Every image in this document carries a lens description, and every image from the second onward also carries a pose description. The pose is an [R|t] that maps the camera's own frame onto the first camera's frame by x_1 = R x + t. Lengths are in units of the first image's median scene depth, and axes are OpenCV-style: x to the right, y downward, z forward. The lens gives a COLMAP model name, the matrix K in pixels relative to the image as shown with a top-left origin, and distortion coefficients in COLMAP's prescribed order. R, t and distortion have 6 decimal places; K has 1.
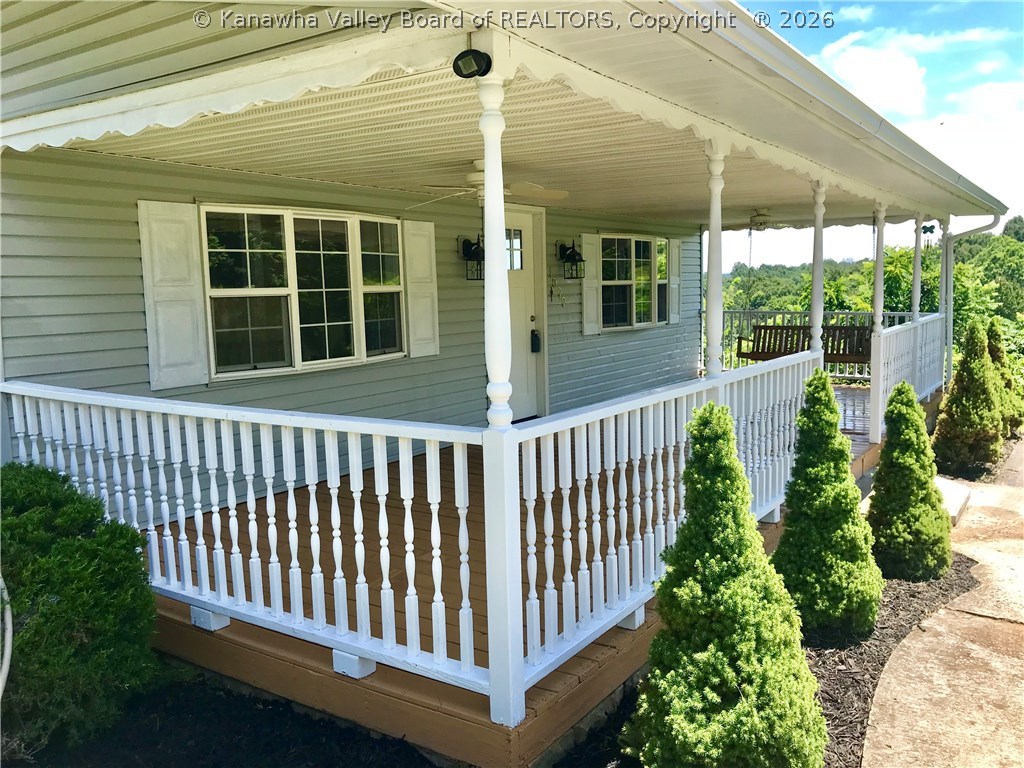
lens RADIAL K [[842.1, 0, 512.0], [0, 842.1, 384.0], [0, 0, 1]] dist [0.020033, -0.000275]
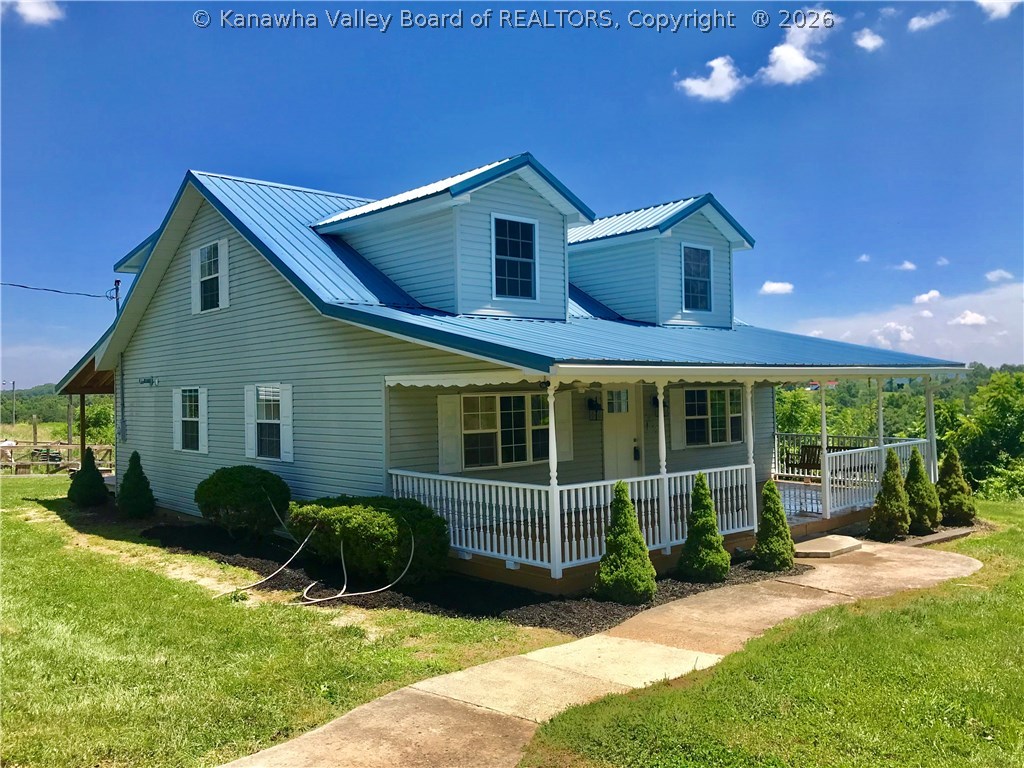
lens RADIAL K [[842.1, 0, 512.0], [0, 842.1, 384.0], [0, 0, 1]] dist [0.020033, -0.000275]
pose [[0.970272, 0.001192, -0.242014, 0.411411], [-0.029744, 0.992995, -0.114355, 0.024459], [0.240182, 0.118154, 0.963510, -1.509752]]
